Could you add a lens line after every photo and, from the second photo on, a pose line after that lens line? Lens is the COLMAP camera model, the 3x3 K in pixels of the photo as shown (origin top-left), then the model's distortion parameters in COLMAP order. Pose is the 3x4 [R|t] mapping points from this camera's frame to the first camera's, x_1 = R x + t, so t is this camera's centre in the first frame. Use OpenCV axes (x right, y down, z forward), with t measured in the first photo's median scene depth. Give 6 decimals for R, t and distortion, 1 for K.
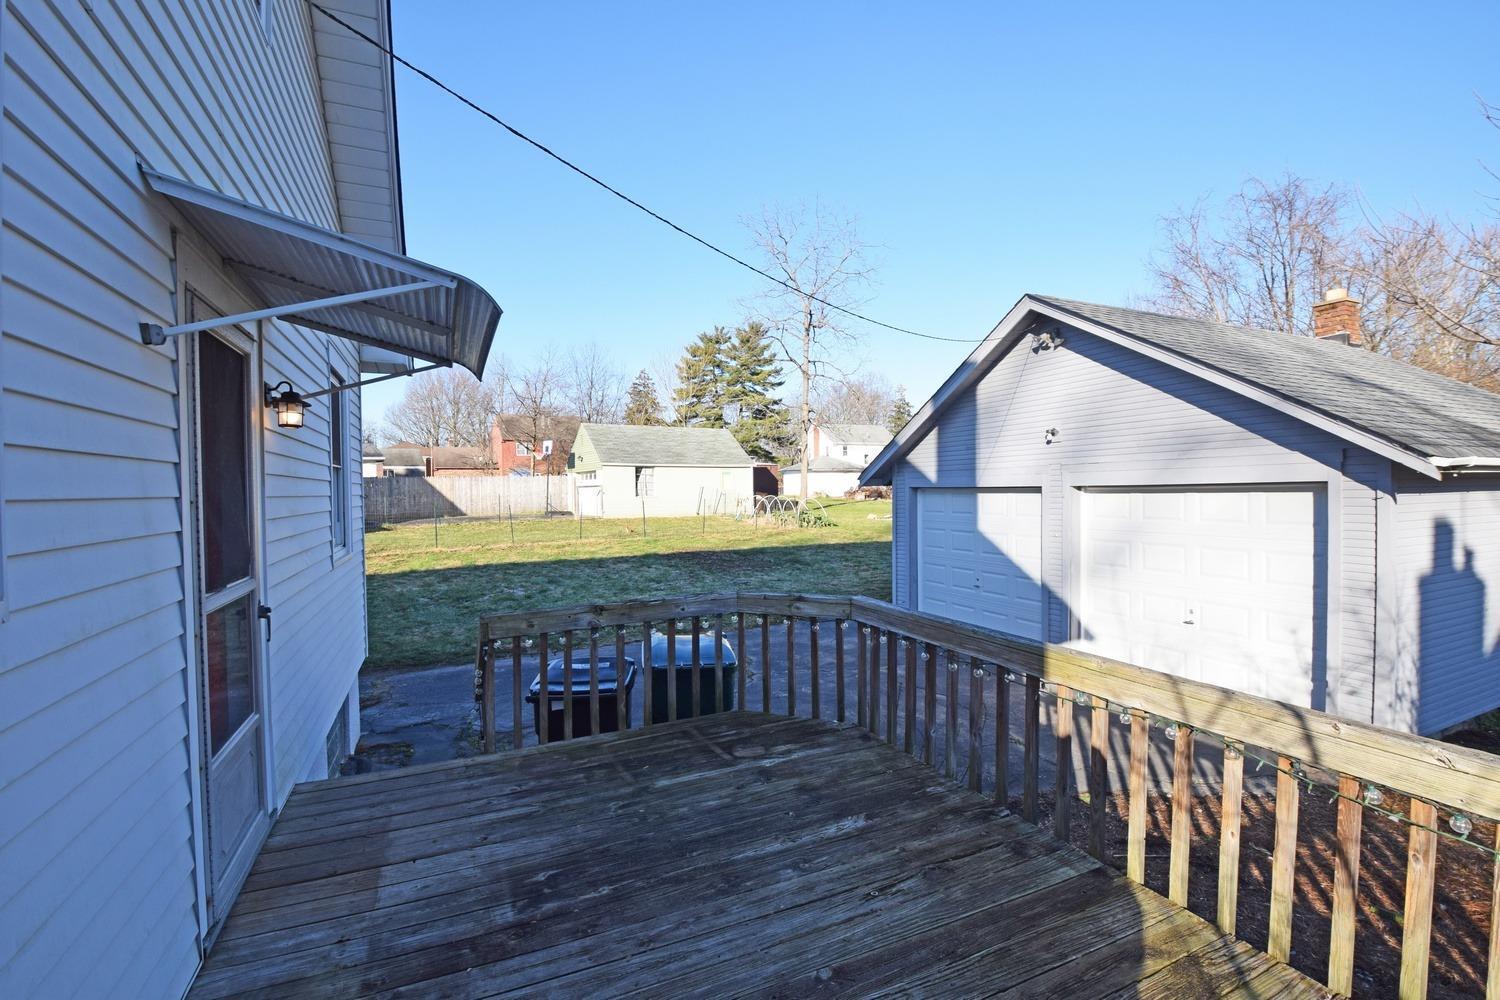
lens RADIAL K [[674.3, 0, 751.3], [0, 674.3, 501.4], [0, 0, 1]] dist [0.002764, 0.000127]
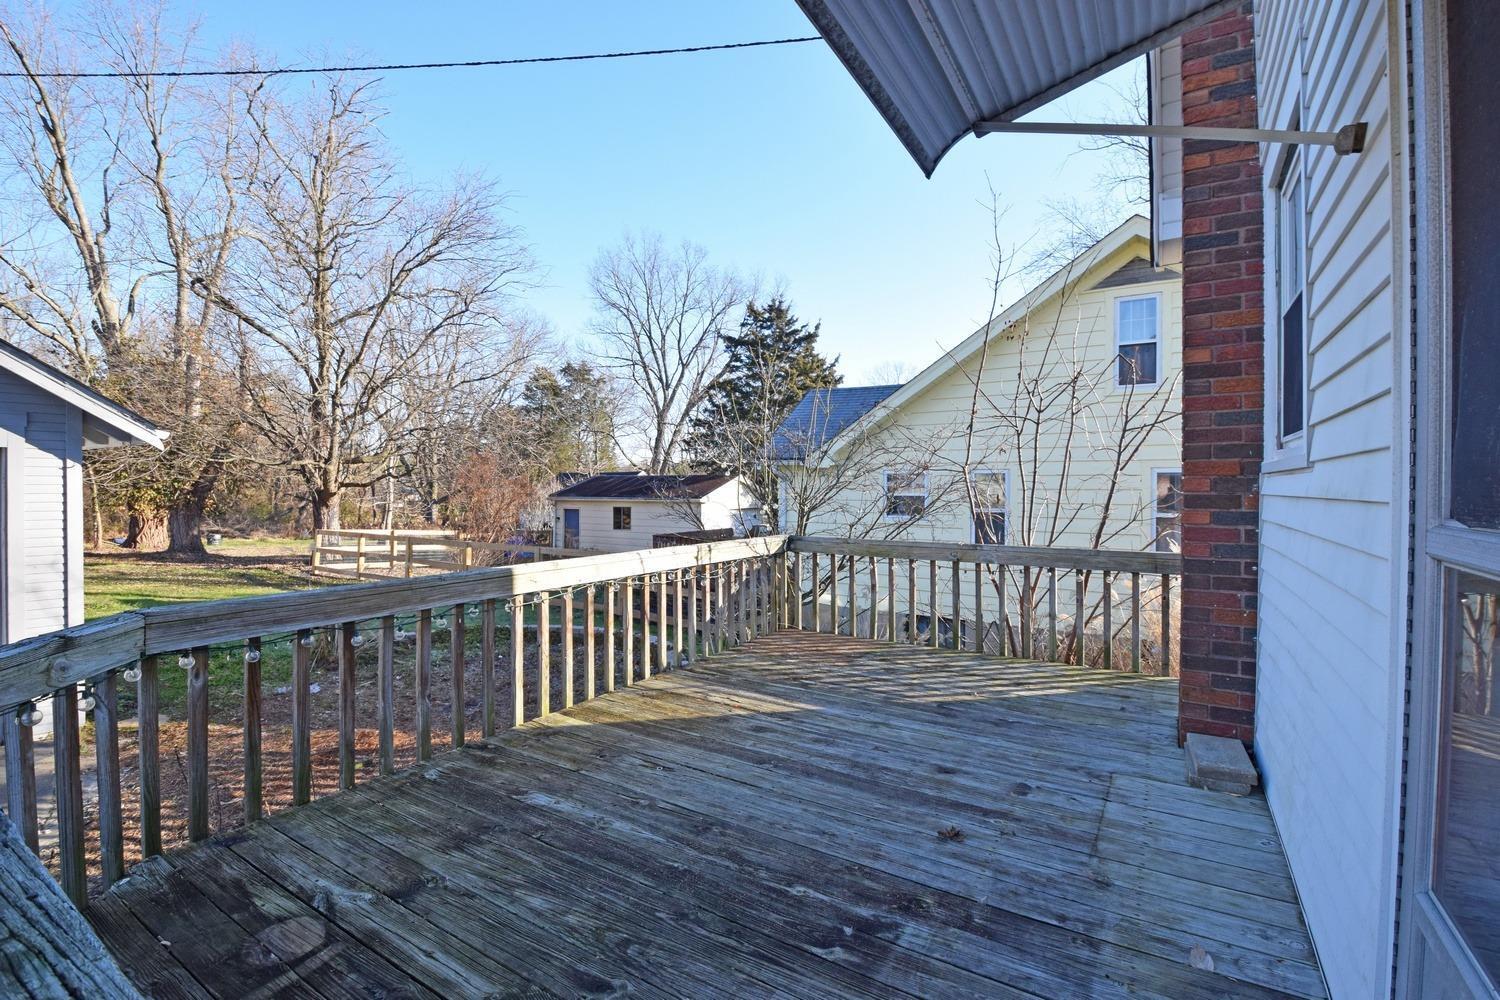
lens RADIAL K [[674.3, 0, 745.4], [0, 674.3, 500.3], [0, 0, 1]] dist [0.002764, 0.000127]
pose [[-0.553568, 0.000353, 0.832804, -0.753390], [0.028102, 0.999438, 0.018256, 0.094578], [-0.832330, 0.033510, -0.553267, 1.322106]]
